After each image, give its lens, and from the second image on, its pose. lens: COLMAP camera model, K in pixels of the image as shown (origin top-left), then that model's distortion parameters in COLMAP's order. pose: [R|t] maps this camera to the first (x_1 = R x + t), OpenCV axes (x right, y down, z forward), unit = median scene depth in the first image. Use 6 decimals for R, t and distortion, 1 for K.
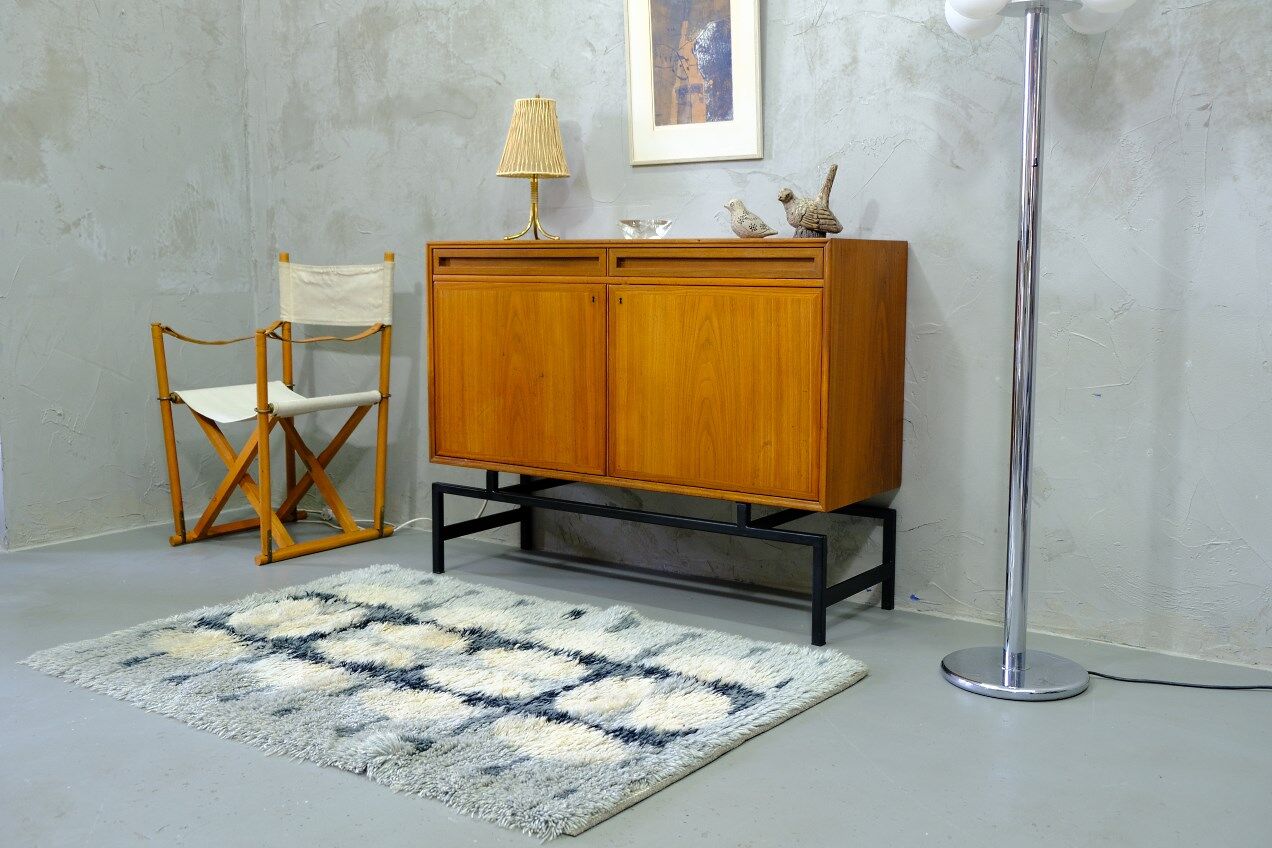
lens RADIAL K [[1271.8, 0, 632.5], [0, 1271.8, 481.2], [0, 0, 1]] dist [0.005073, 0.000000]
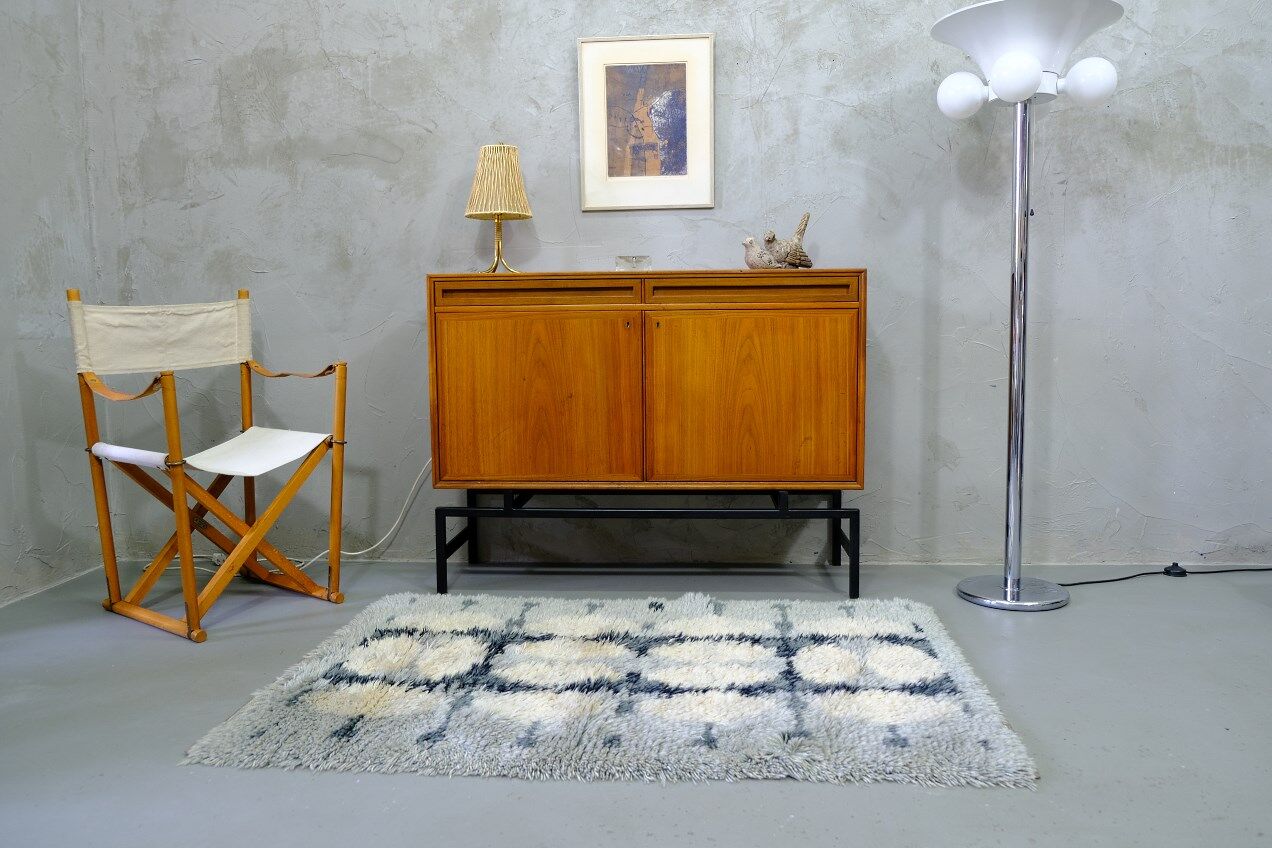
lens RADIAL K [[992.0, 0, 641.7], [0, 992.0, 463.8], [0, 0, 1]] dist [-0.040405, 0.036779]
pose [[0.860185, -0.088884, 0.502177, -0.438728], [0.099784, 0.994996, 0.005190, -0.023143], [-0.500125, 0.045645, 0.864749, 0.229658]]
